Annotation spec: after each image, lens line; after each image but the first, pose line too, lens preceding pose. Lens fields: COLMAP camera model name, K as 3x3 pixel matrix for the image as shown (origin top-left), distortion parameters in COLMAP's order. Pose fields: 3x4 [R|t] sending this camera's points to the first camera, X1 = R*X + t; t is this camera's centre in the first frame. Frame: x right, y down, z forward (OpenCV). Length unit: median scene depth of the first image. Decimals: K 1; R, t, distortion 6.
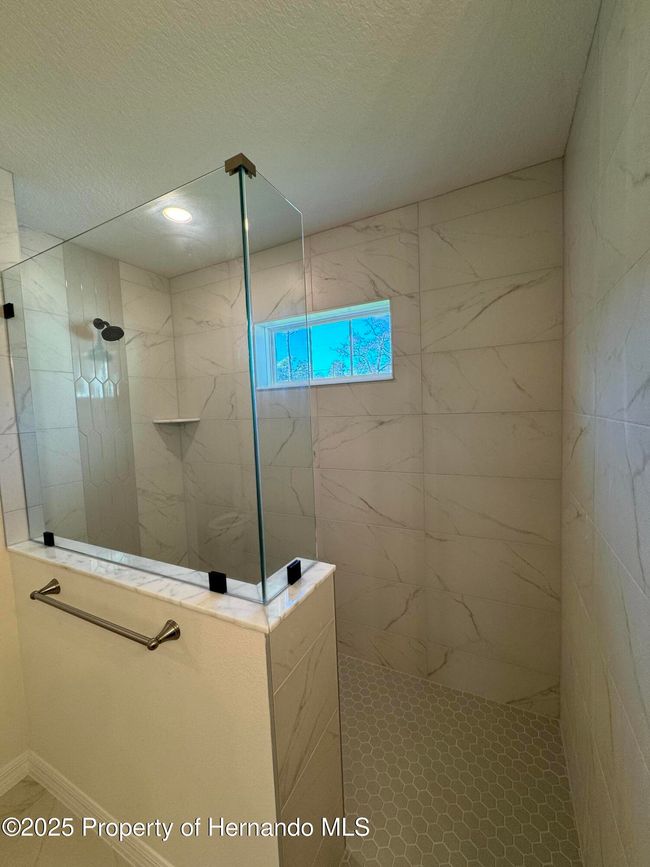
lens RADIAL K [[350.0, 0, 323.0], [0, 350.0, 433.6], [0, 0, 1]] dist [-0.002675, 0.001201]
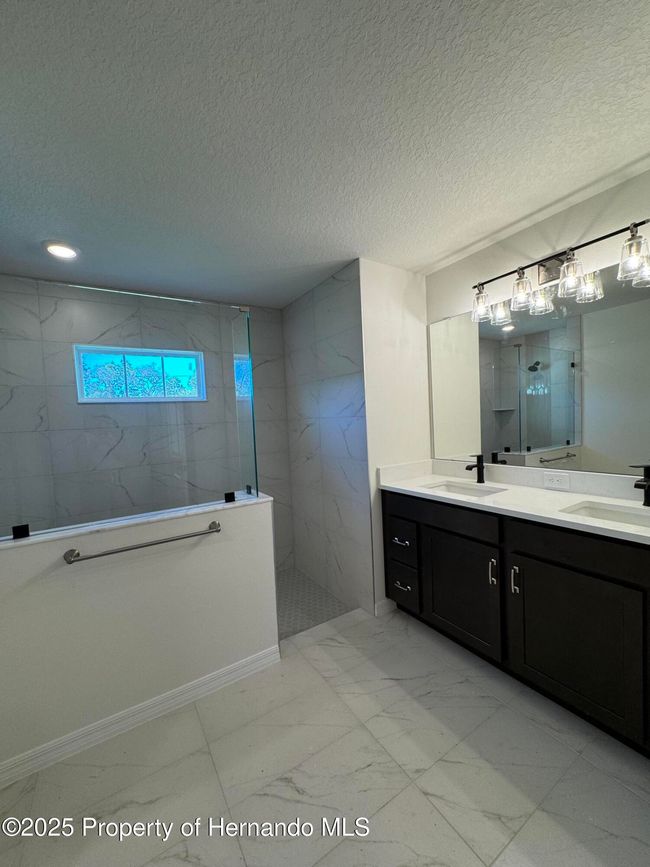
lens RADIAL K [[350.0, 0, 325.8], [0, 350.0, 432.9], [0, 0, 1]] dist [-0.002675, 0.001201]
pose [[0.510003, -0.020802, 0.859921, -0.766717], [0.089901, 0.995521, -0.029237, 0.073560], [-0.855462, 0.092219, 0.509589, -0.230912]]
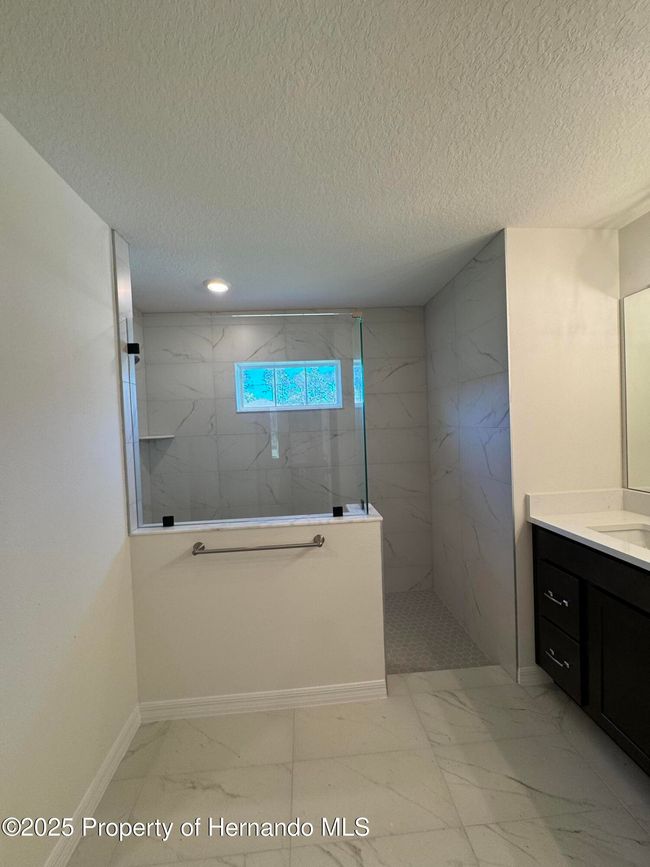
lens RADIAL K [[350.0, 0, 323.4], [0, 350.0, 433.3], [0, 0, 1]] dist [-0.002675, 0.001201]
pose [[0.858954, -0.005864, 0.512020, -0.600938], [0.042489, 0.997302, -0.059857, 0.046834], [-0.510287, 0.073170, 0.856886, -0.287538]]
